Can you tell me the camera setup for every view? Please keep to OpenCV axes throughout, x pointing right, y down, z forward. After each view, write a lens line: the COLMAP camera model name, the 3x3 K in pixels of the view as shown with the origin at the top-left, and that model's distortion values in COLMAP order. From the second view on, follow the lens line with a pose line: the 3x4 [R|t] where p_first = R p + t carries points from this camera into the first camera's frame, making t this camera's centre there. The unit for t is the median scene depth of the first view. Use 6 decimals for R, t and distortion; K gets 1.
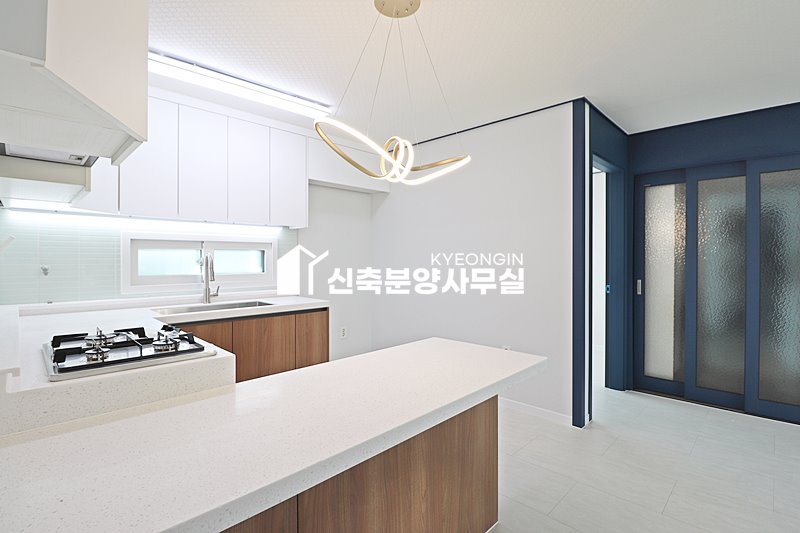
lens RADIAL K [[383.3, 0, 399.4], [0, 383.3, 261.1], [0, 0, 1]] dist [-0.002710, -0.016395]
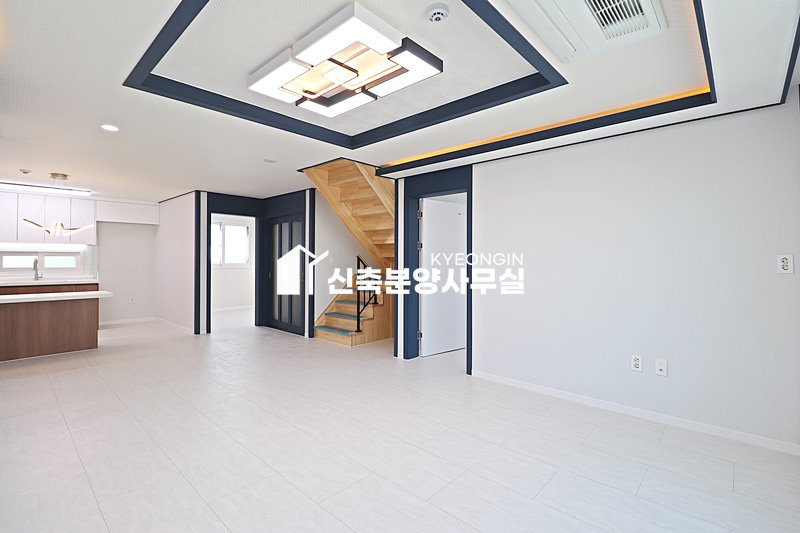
lens RADIAL K [[371.7, 0, 398.2], [0, 371.7, 261.4], [0, 0, 1]] dist [0.002933, -0.014231]
pose [[0.999758, 0.002174, 0.021885, 1.567373], [-0.001999, 0.999966, -0.008055, 0.014353], [-0.021902, 0.008009, 0.999728, -1.189050]]
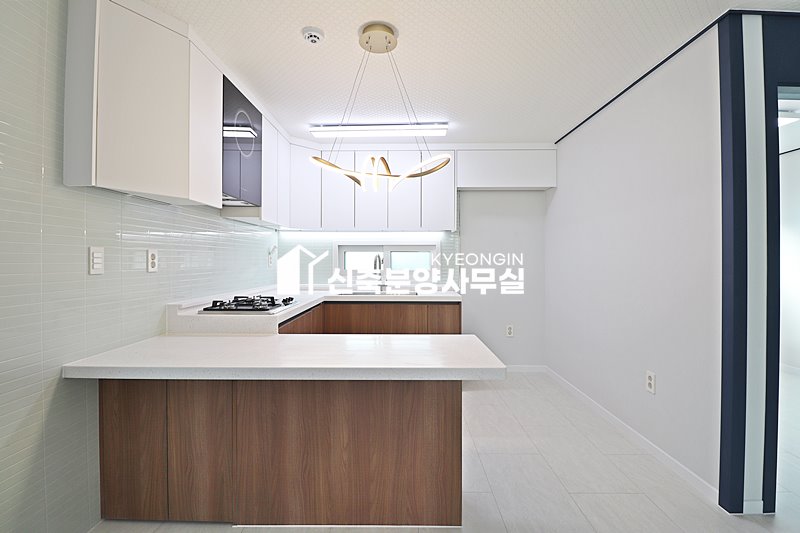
lens RADIAL K [[371.7, 0, 398.2], [0, 371.7, 261.4], [0, 0, 1]] dist [0.002933, -0.014231]
pose [[0.685436, 0.001740, -0.728130, 0.519758], [-0.003878, 0.999992, -0.001261, 0.006617], [0.728122, 0.003688, 0.685437, 0.145228]]
